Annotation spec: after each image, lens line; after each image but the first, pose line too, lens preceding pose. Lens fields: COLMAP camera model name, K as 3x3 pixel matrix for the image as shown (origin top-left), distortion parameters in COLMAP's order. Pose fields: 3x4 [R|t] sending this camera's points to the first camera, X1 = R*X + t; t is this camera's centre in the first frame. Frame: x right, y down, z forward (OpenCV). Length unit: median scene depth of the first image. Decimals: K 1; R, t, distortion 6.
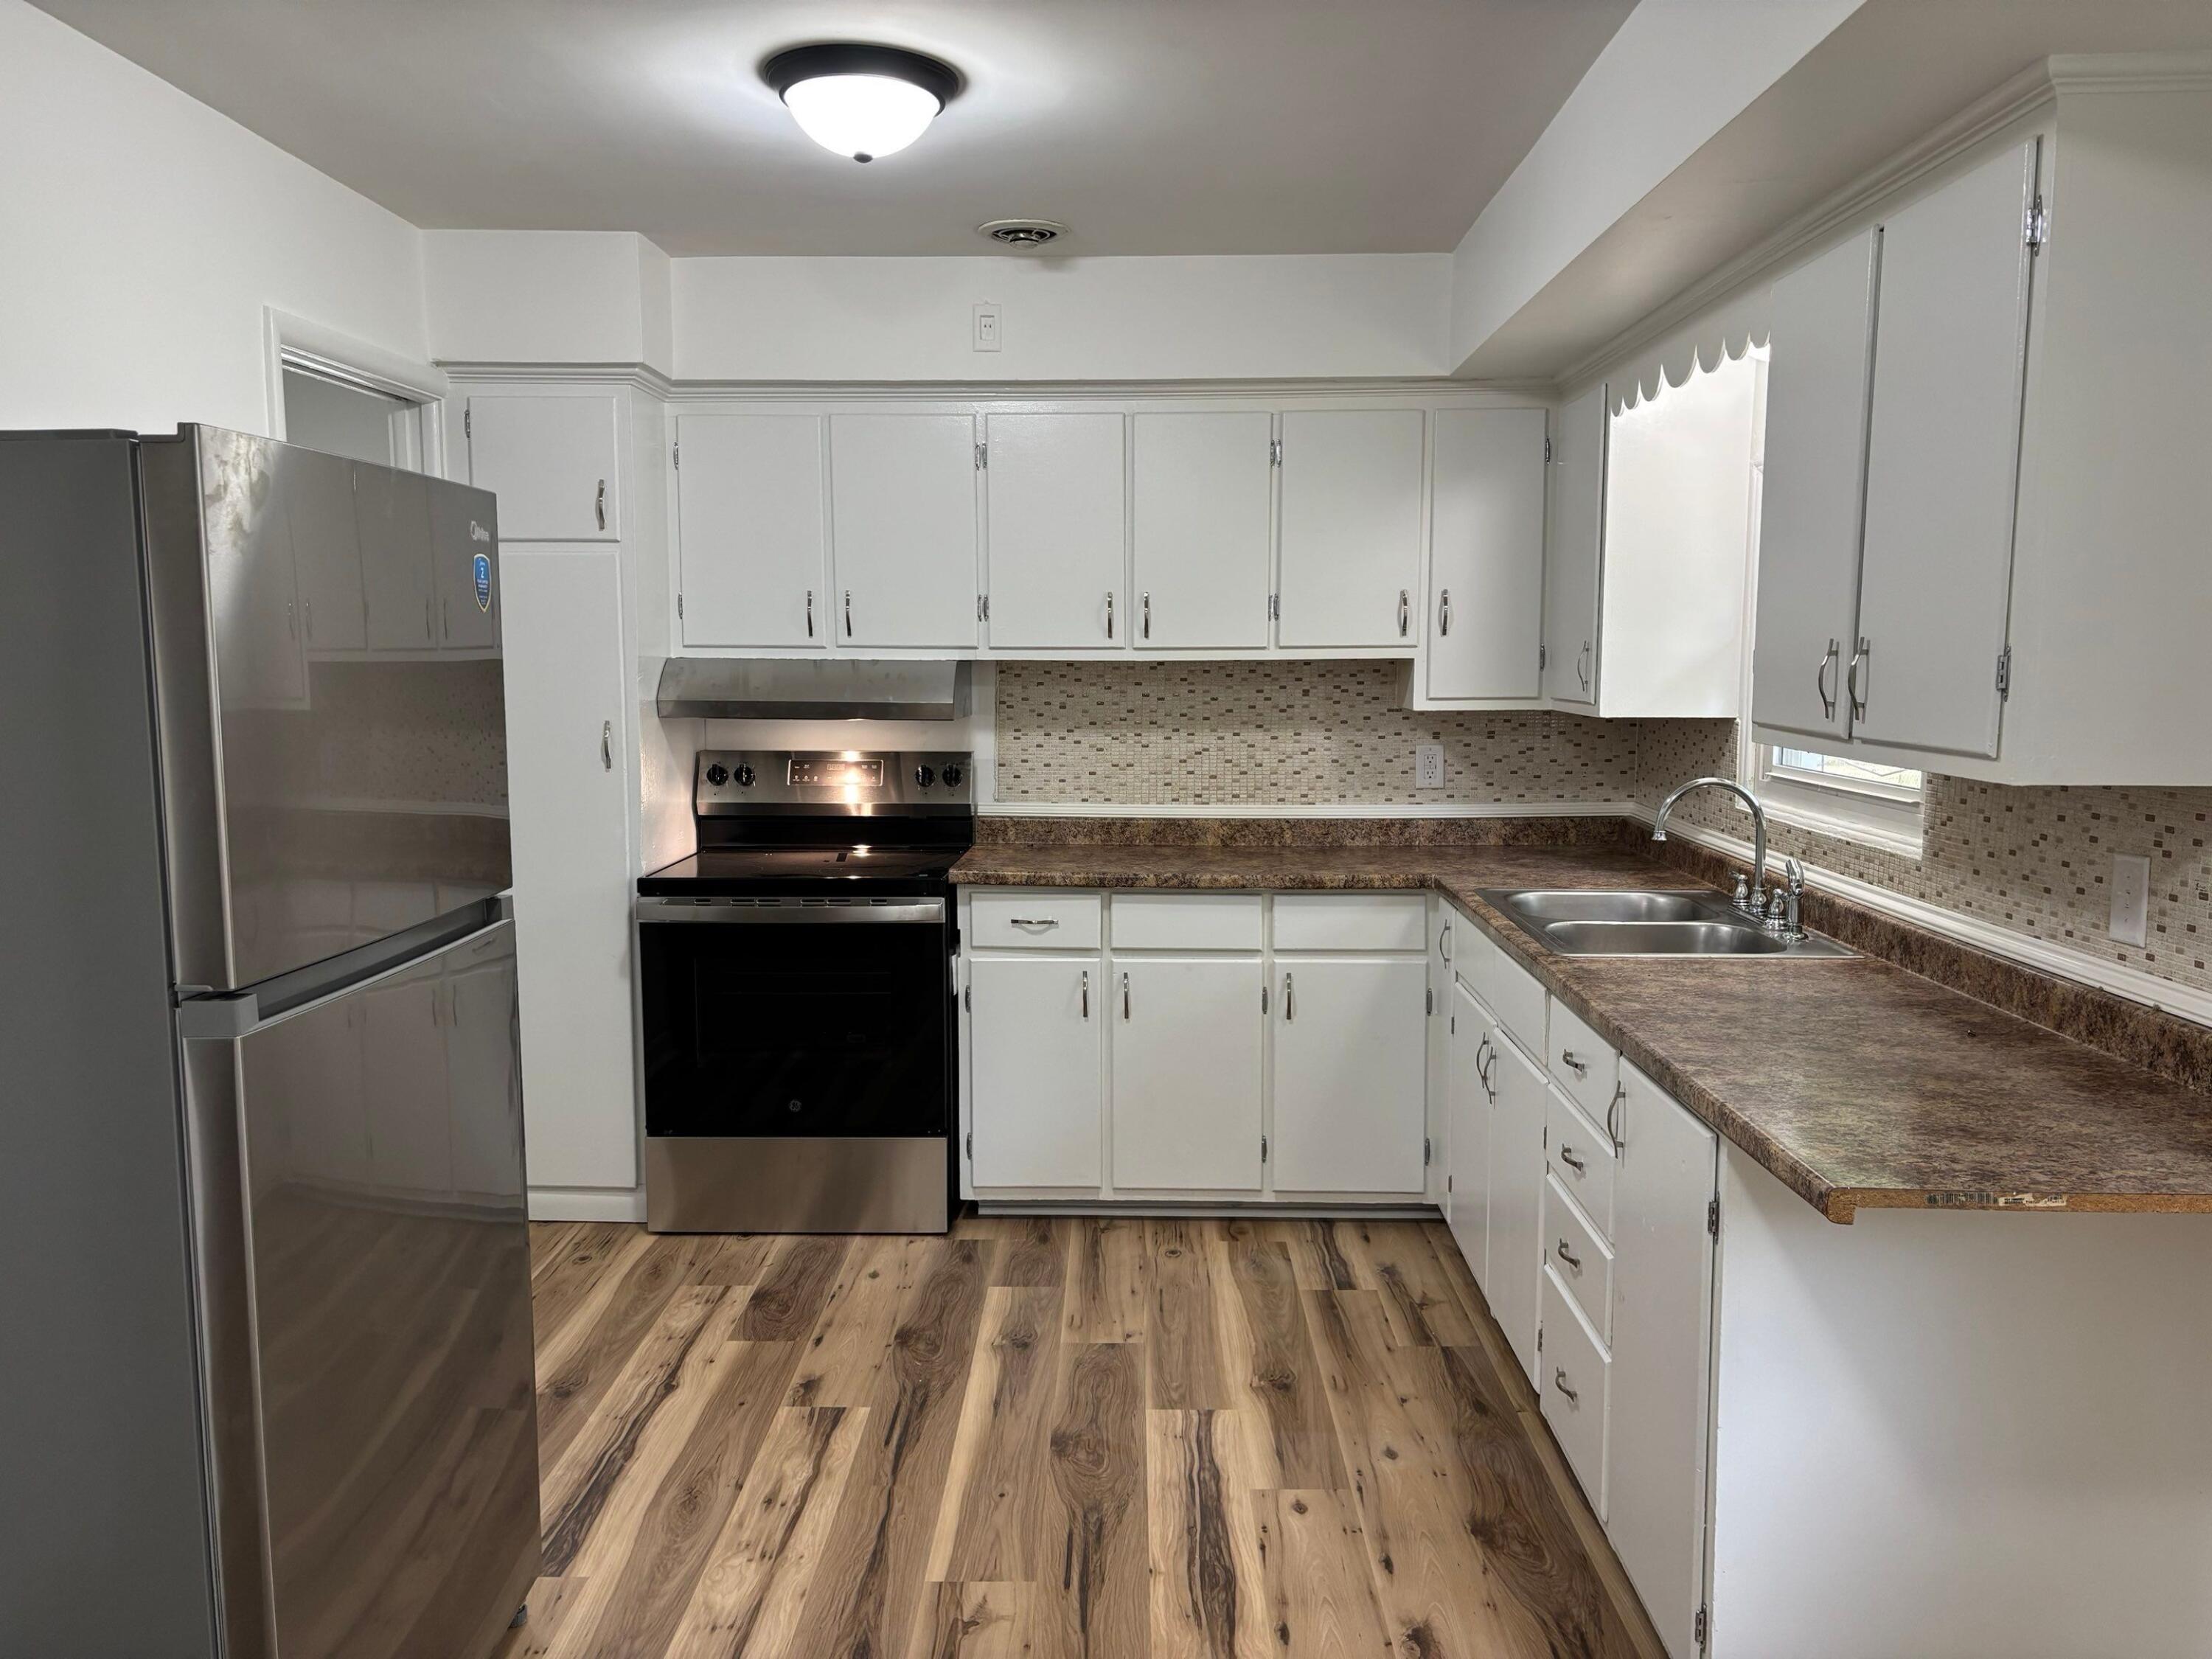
lens RADIAL K [[1671.3, 0, 1096.9], [0, 1671.3, 834.5], [0, 0, 1]] dist [0.059961, -0.060172]
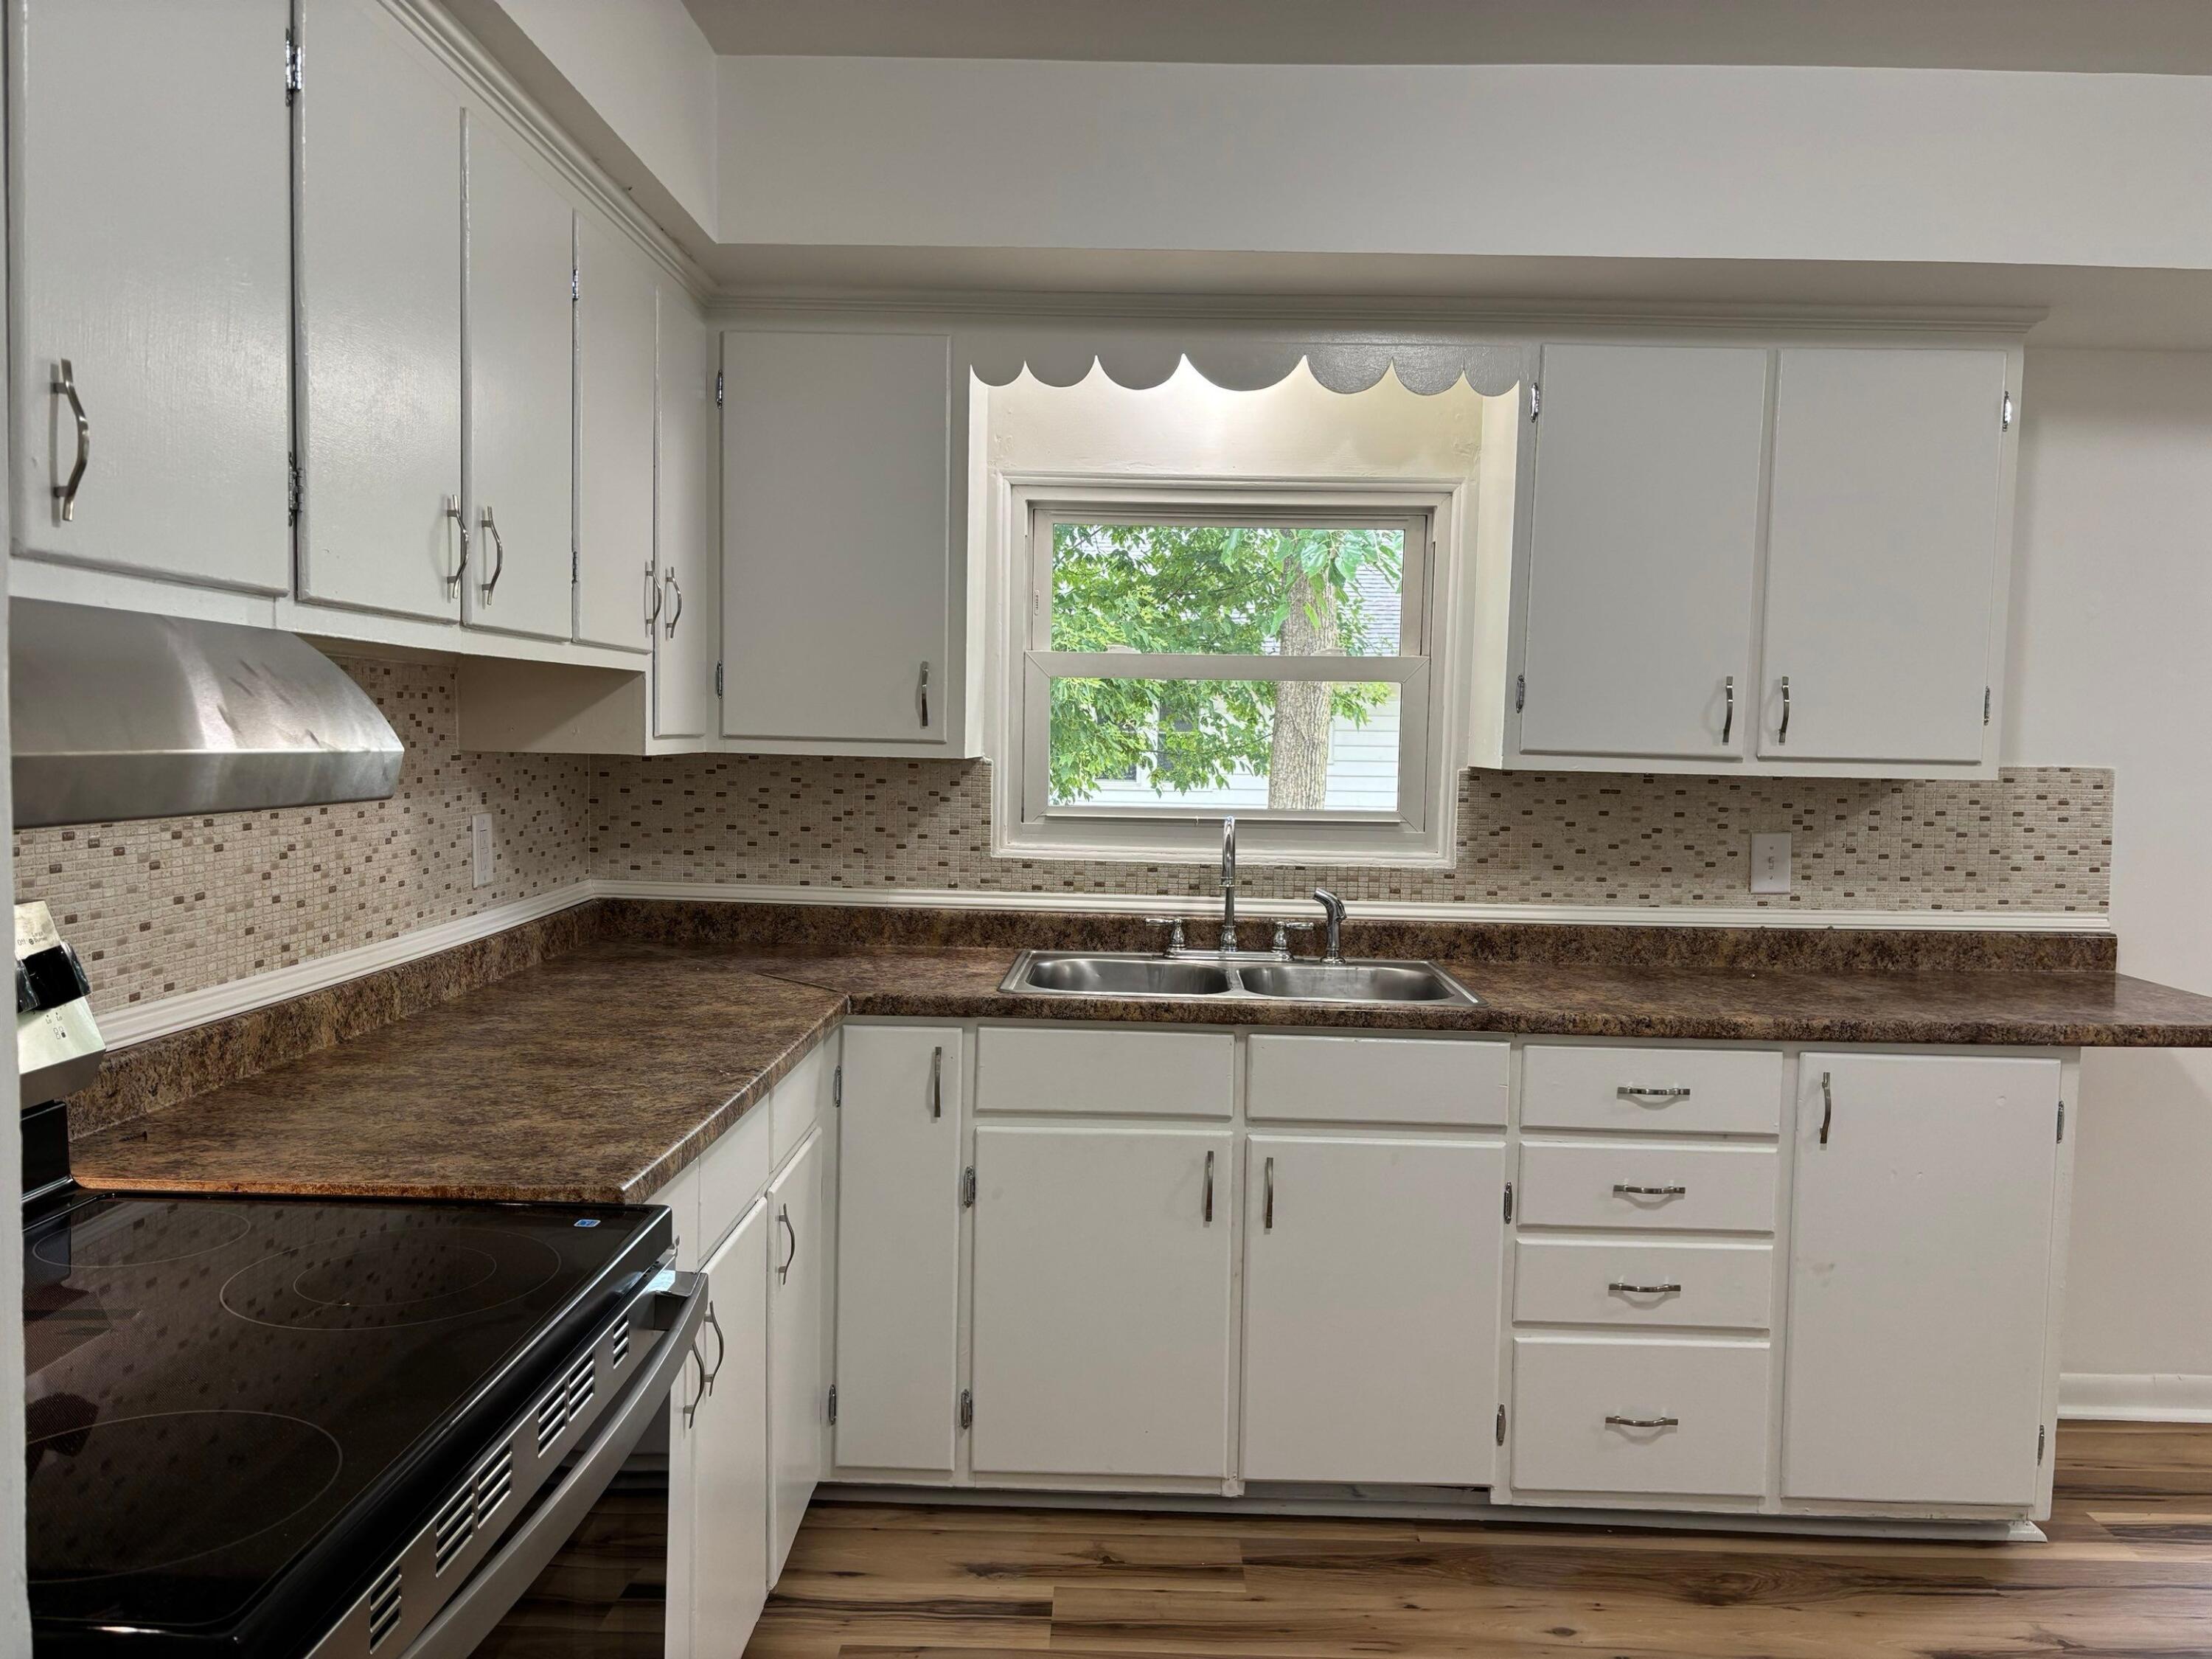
lens RADIAL K [[1671.3, 0, 1099.4], [0, 1671.3, 853.7], [0, 0, 1]] dist [0.059961, -0.060172]
pose [[-0.008951, -0.072408, 0.997335, -0.552996], [0.090949, 0.993182, 0.072923, -0.084930], [-0.995815, 0.091359, -0.002305, 1.047249]]
